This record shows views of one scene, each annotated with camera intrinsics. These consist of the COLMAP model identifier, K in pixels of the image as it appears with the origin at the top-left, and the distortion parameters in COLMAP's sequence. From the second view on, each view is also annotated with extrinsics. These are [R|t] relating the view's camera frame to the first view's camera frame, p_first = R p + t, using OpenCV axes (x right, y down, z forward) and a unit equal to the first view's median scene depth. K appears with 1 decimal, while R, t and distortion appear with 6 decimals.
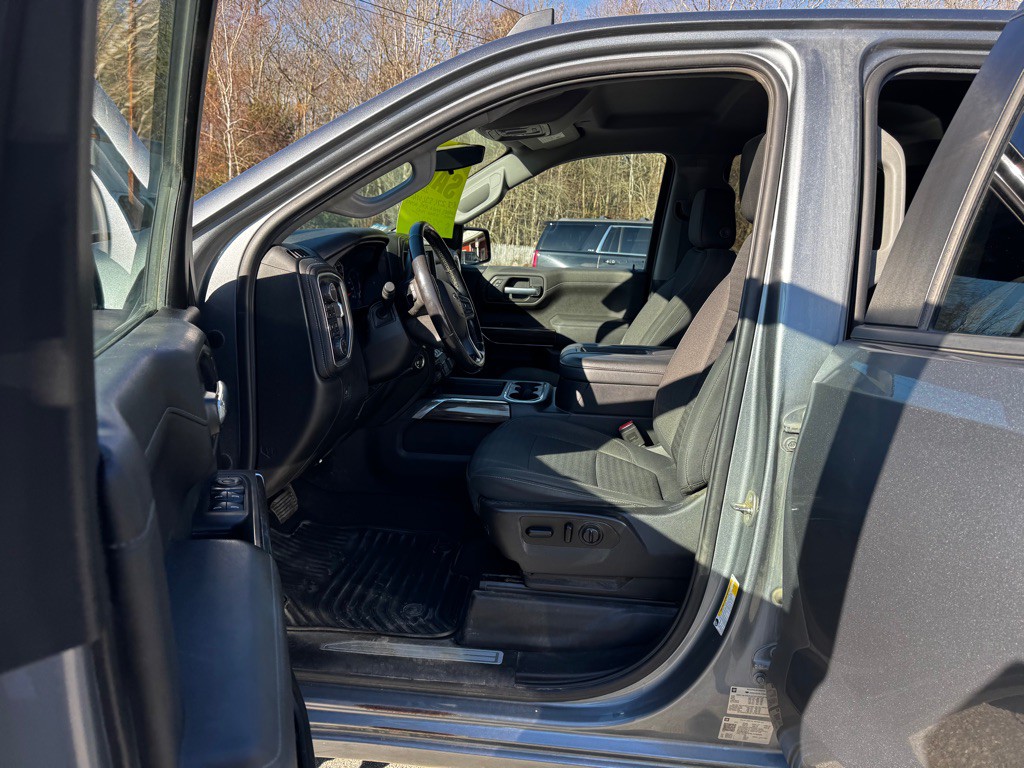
lens RADIAL K [[722.6, 0, 512.0], [0, 722.6, 384.0], [0, 0, 1]] dist [0.040700, -0.044427]
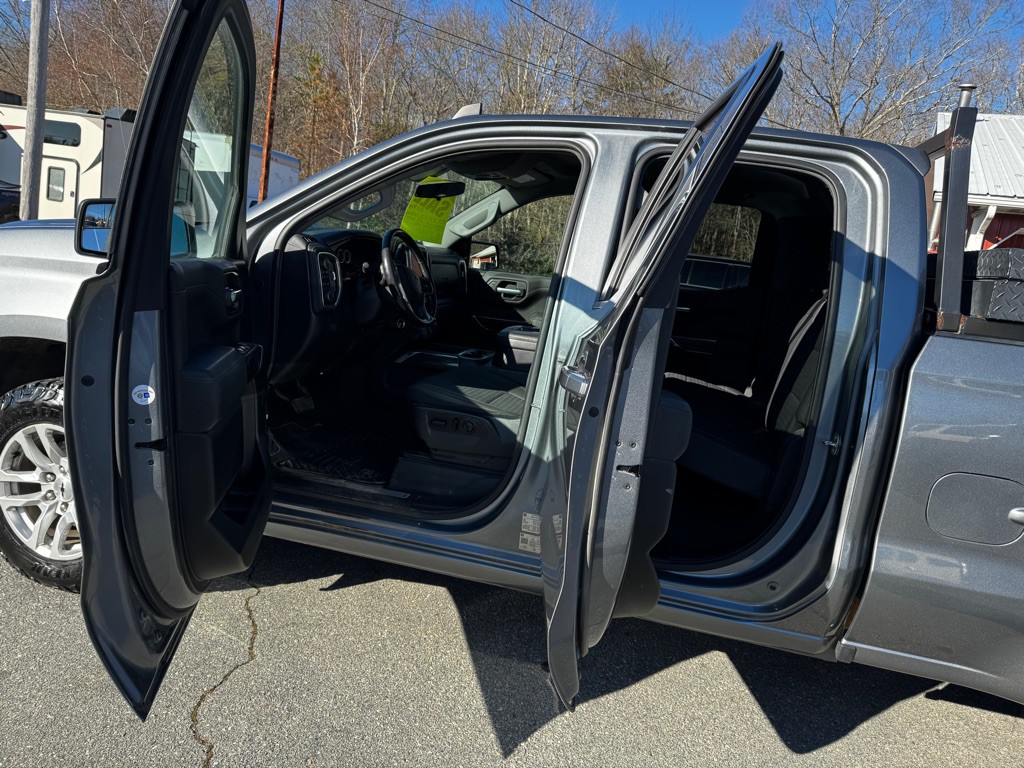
lens RADIAL K [[719.1, 0, 510.9], [0, 719.1, 389.2], [0, 0, 1]] dist [0.061840, -0.073012]
pose [[0.985984, 0.099111, -0.134209, 0.305546], [-0.102724, 0.994504, -0.020245, 0.109742], [0.131465, 0.033748, 0.990746, -0.434223]]
